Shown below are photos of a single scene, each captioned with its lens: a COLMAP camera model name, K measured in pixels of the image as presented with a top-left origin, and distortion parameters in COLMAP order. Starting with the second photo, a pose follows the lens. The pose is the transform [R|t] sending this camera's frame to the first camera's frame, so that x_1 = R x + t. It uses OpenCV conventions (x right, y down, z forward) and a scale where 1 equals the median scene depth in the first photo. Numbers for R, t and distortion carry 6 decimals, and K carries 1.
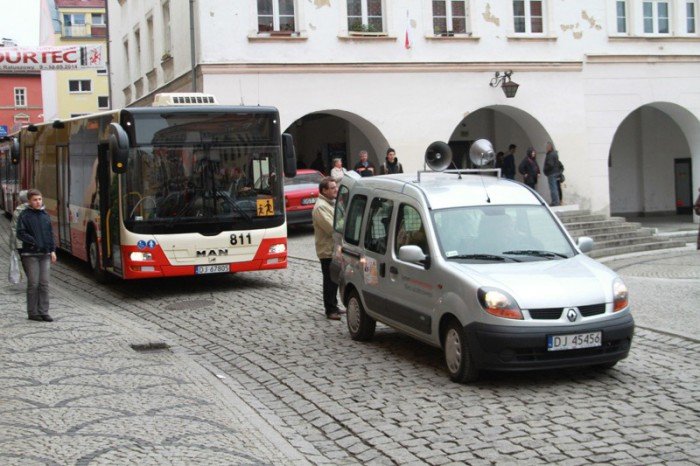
lens RADIAL K [[1127.3, 0, 350.0], [0, 1127.3, 233.0], [0, 0, 1]] dist [-0.073059, 0.004834]
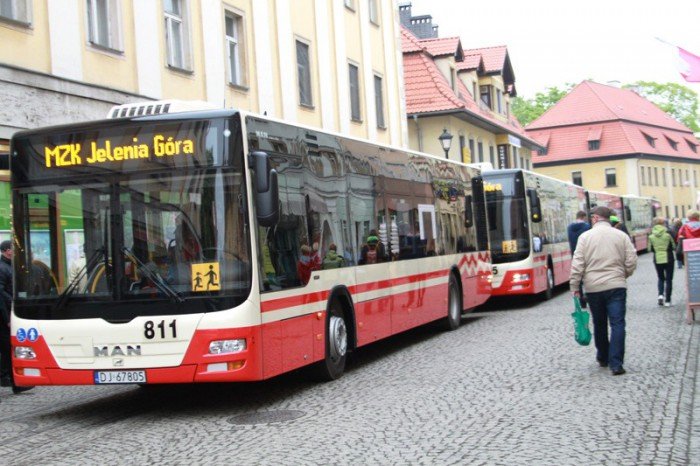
lens RADIAL K [[1127.3, 0, 350.0], [0, 1127.3, 233.0], [0, 0, 1]] dist [-0.073059, 0.004834]
pose [[0.764500, -0.031608, -0.643848, 0.373405], [-0.007014, 0.998330, -0.057340, -0.012506], [0.644586, 0.048352, 0.763002, 0.602729]]
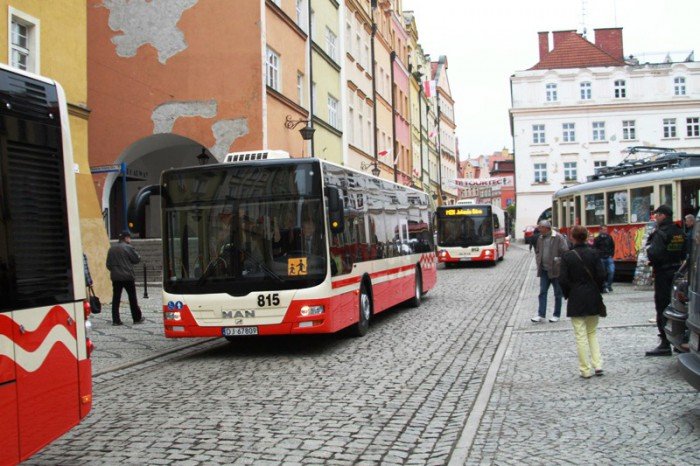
lens RADIAL K [[885.4, 0, 350.4], [0, 885.4, 208.6], [0, 0, 1]] dist [-0.221322, 0.360884]
pose [[0.816531, -0.051099, -0.575036, 0.384166], [-0.004039, 0.995545, -0.094201, -0.001603], [0.577288, 0.079241, 0.812687, 0.439800]]
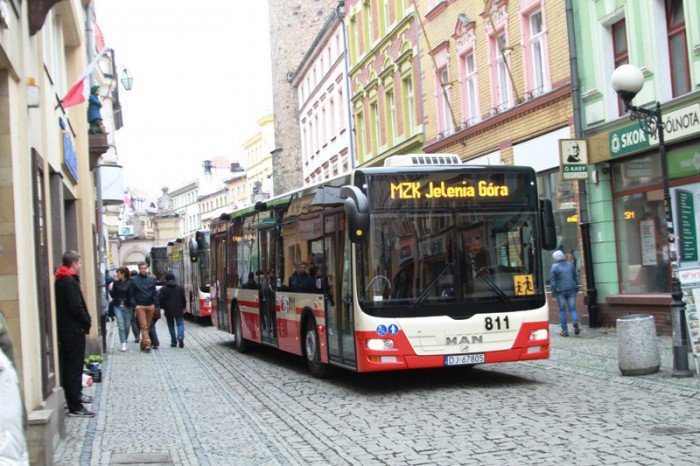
lens RADIAL K [[1029.1, 0, 350.0], [0, 1029.1, 233.0], [0, 0, 1]] dist [-0.094850, 0.019300]
pose [[0.991993, -0.019589, -0.124765, -0.109191], [0.006470, 0.994483, -0.104699, 0.017900], [0.126128, 0.103053, 0.986647, 0.234917]]
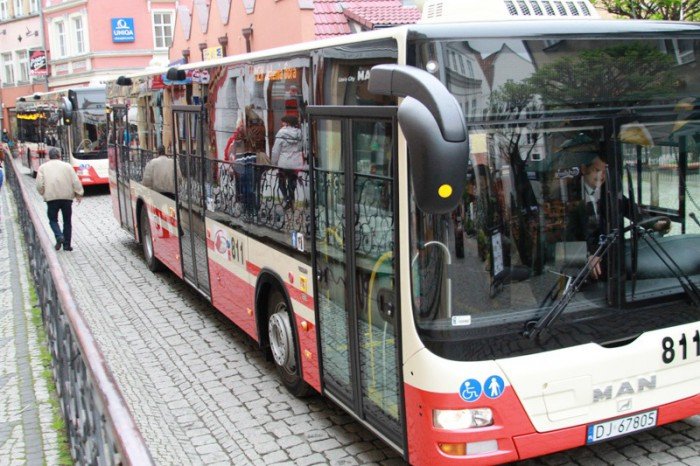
lens RADIAL K [[880.7, 0, 350.0], [0, 880.7, 233.0], [0, 0, 1]] dist [-0.138106, 0.013036]
pose [[0.999727, -0.021584, -0.008896, -0.215204], [0.022246, 0.996329, 0.082672, -0.065166], [0.007079, -0.082847, 0.996537, 0.690377]]
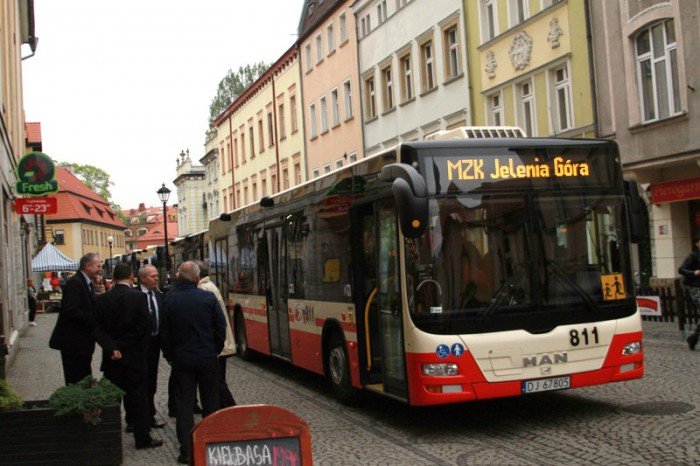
lens RADIAL K [[885.4, 0, 350.4], [0, 885.4, 208.6], [0, 0, 1]] dist [-0.221322, 0.360884]
pose [[0.994562, -0.040895, -0.095781, -0.180706], [0.027536, 0.990208, -0.136857, -0.002791], [0.100440, 0.133476, 0.985949, 0.482219]]
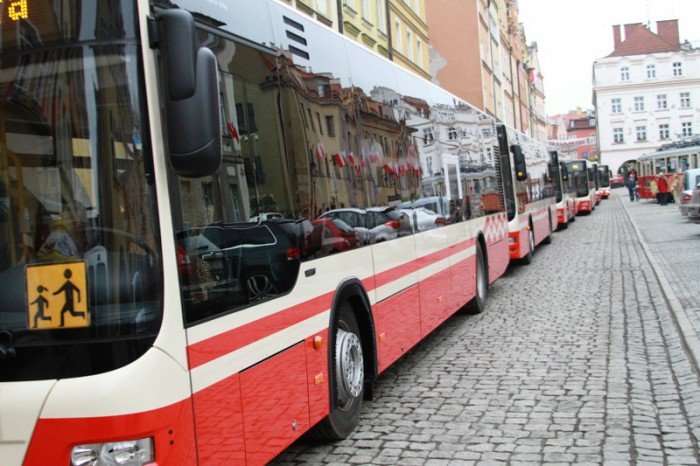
lens RADIAL K [[880.7, 0, 350.0], [0, 880.7, 233.0], [0, 0, 1]] dist [-0.138106, 0.013036]
pose [[0.775322, -0.027289, -0.630976, 0.105137], [0.021391, 0.999628, -0.016948, -0.033027], [0.631204, -0.000357, 0.775617, 0.901787]]
